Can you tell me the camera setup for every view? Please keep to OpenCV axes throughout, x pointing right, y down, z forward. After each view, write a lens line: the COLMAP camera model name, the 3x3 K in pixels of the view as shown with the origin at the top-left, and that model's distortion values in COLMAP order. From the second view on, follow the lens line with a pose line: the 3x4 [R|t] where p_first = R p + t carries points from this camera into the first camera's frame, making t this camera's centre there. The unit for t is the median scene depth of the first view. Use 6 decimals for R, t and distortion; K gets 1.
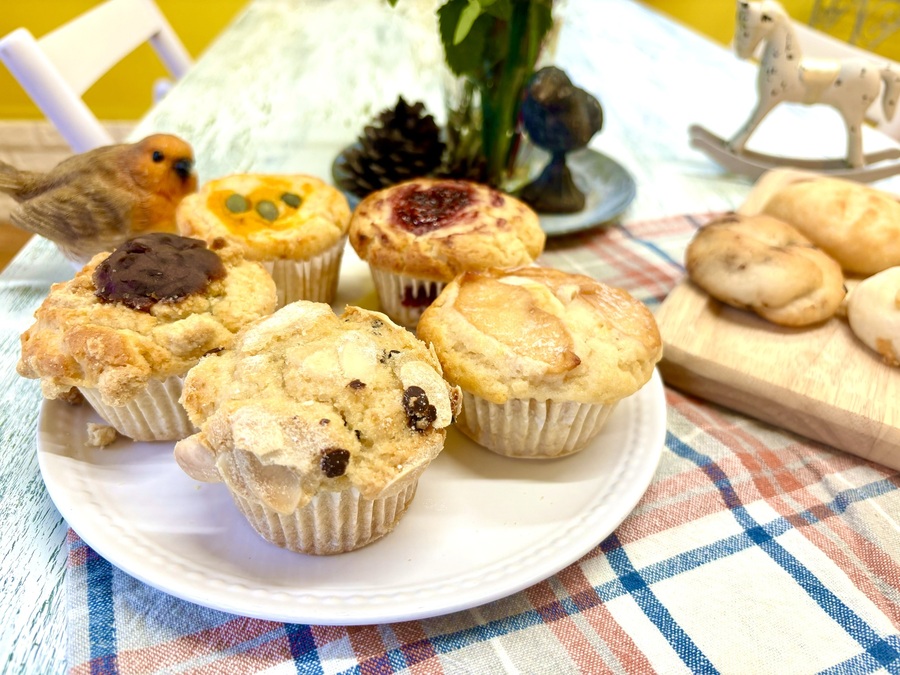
lens RADIAL K [[691.5, 0, 443.0], [0, 691.5, 333.8], [0, 0, 1]] dist [0.001629, -0.036257]
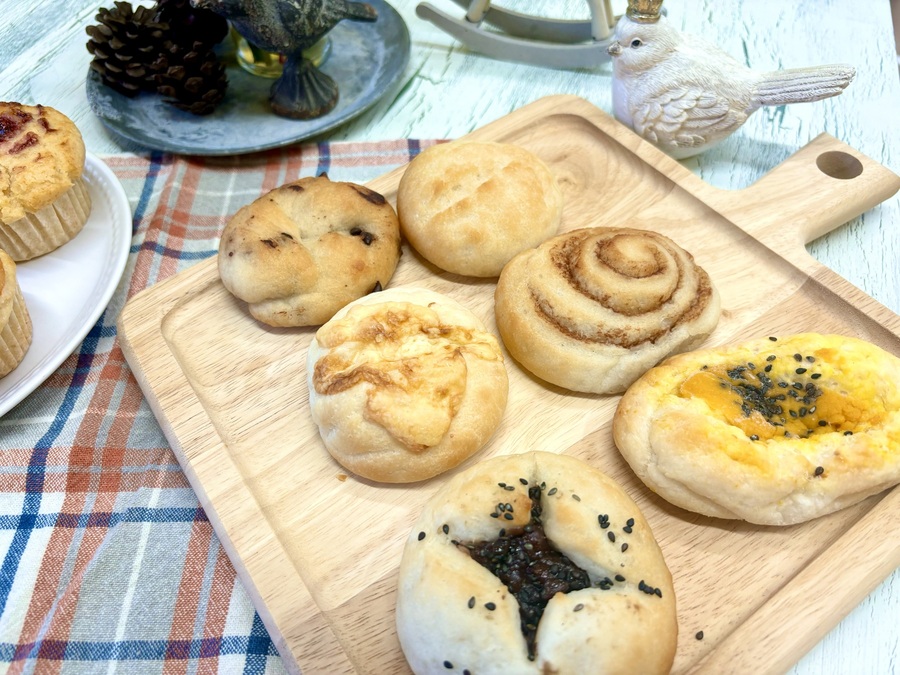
lens RADIAL K [[693.2, 0, 458.7], [0, 693.2, 333.4], [0, 0, 1]] dist [-0.008197, -0.007506]
pose [[0.931798, 0.243098, -0.269549, 1.371478], [-0.142858, 0.928281, 0.343345, -0.498163], [0.333683, -0.281421, 0.899699, 0.300515]]
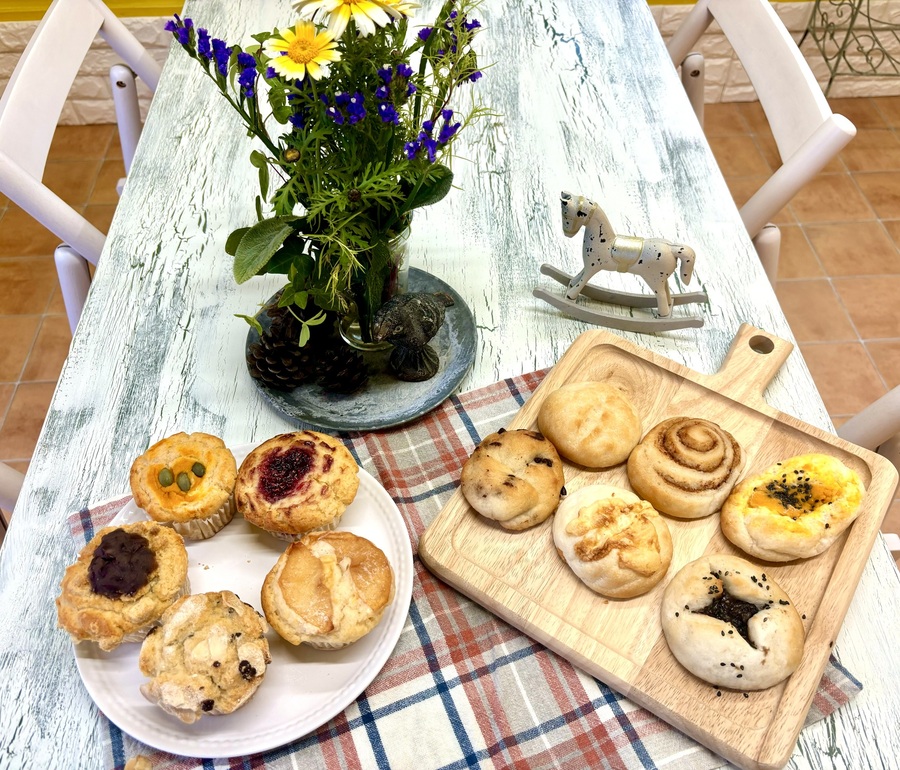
lens RADIAL K [[770.0, 0, 461.5], [0, 770.0, 360.3], [0, 0, 1]] dist [-0.004061, -0.023526]
pose [[0.999258, -0.017468, -0.034322, 0.609275], [0.026102, 0.962479, 0.270097, -1.200184], [0.028316, -0.270792, 0.962221, -0.852816]]
